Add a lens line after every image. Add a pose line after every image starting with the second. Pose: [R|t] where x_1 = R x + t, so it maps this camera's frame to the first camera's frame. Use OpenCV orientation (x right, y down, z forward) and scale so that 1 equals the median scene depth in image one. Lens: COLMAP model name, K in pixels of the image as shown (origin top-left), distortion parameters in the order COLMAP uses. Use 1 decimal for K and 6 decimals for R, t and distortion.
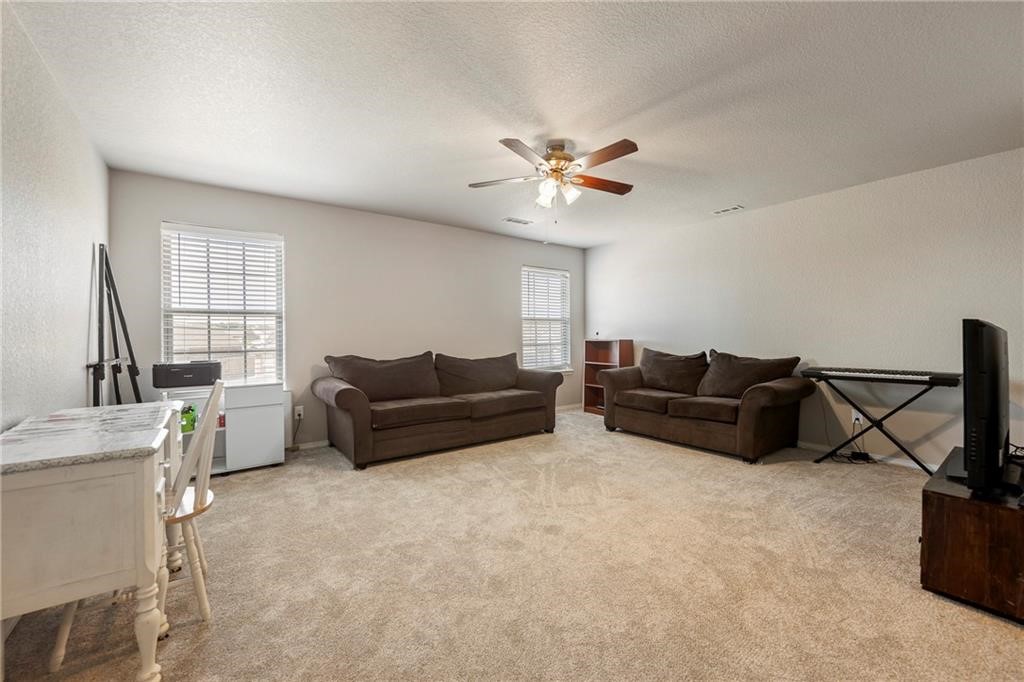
lens RADIAL K [[414.2, 0, 512.0], [0, 414.2, 341.0], [0, 0, 1]] dist [0.000733, 0.000029]
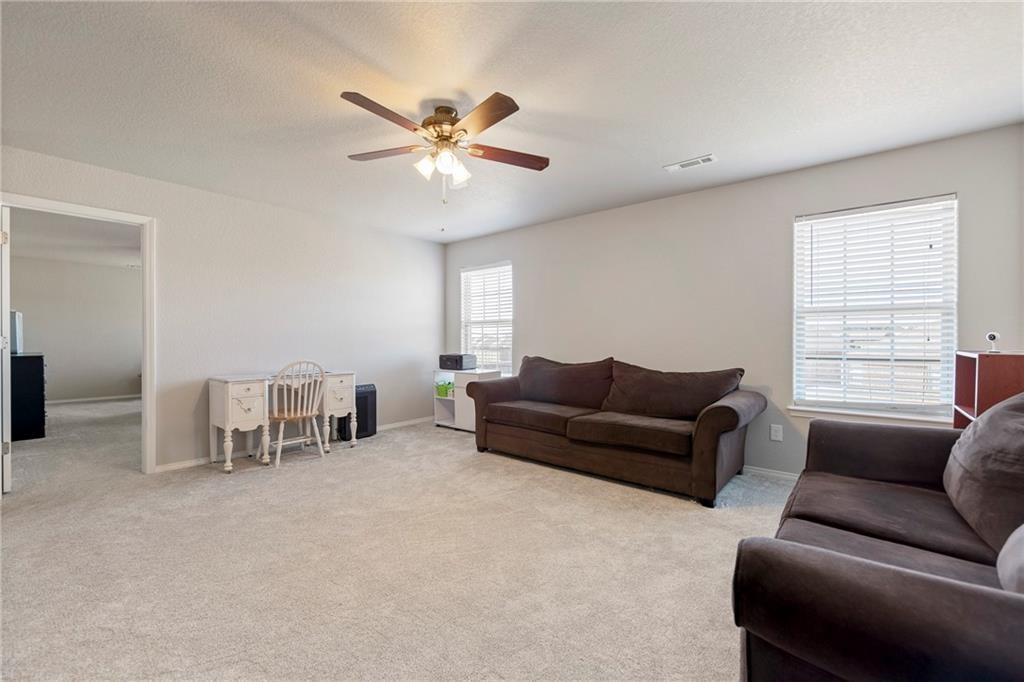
lens RADIAL K [[401.9, 0, 512.0], [0, 401.9, 341.0], [0, 0, 1]] dist [0.000861, 0.000059]
pose [[0.258776, 0.015276, -0.965817, 0.702079], [-0.008948, 0.999870, 0.013417, -0.021460], [0.965896, 0.005171, 0.258879, 0.716062]]
